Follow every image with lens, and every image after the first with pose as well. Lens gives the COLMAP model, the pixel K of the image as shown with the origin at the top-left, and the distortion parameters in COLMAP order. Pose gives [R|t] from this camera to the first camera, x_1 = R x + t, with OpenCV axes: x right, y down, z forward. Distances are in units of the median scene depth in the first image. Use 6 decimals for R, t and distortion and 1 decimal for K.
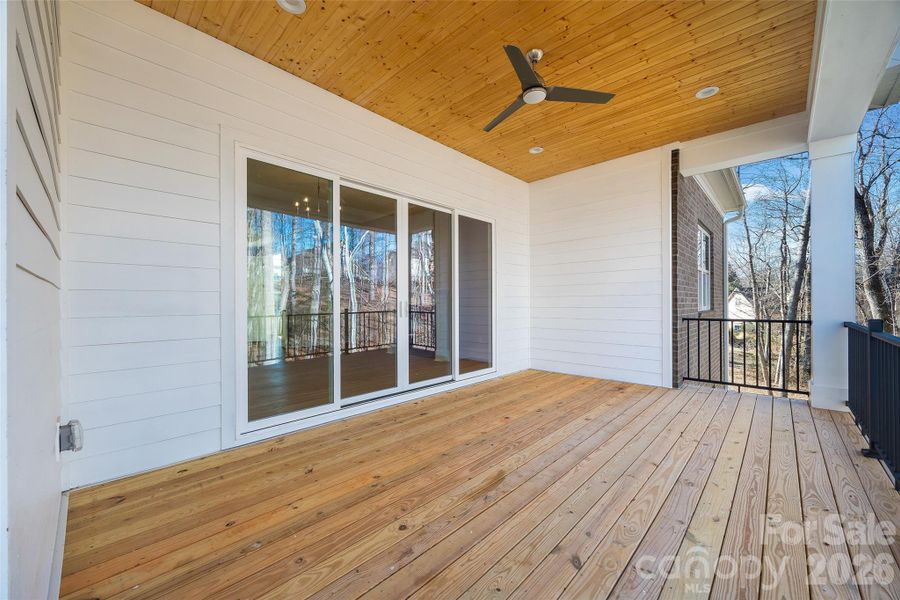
lens RADIAL K [[345.0, 0, 450.0], [0, 345.0, 300.0], [0, 0, 1]] dist [0.000014, 0.000016]
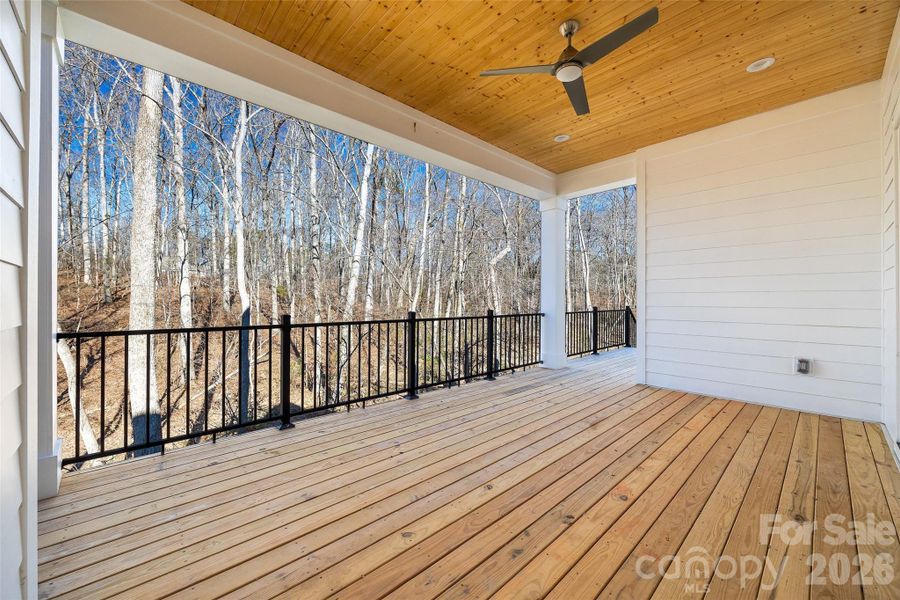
lens RADIAL K [[345.0, 0, 450.0], [0, 345.0, 300.0], [0, 0, 1]] dist [0.000014, 0.000016]
pose [[-0.998225, 0.004751, 0.059360, 0.499390], [0.004561, 0.999984, -0.003336, 0.008487], [-0.059375, -0.003059, -0.998231, 1.895407]]
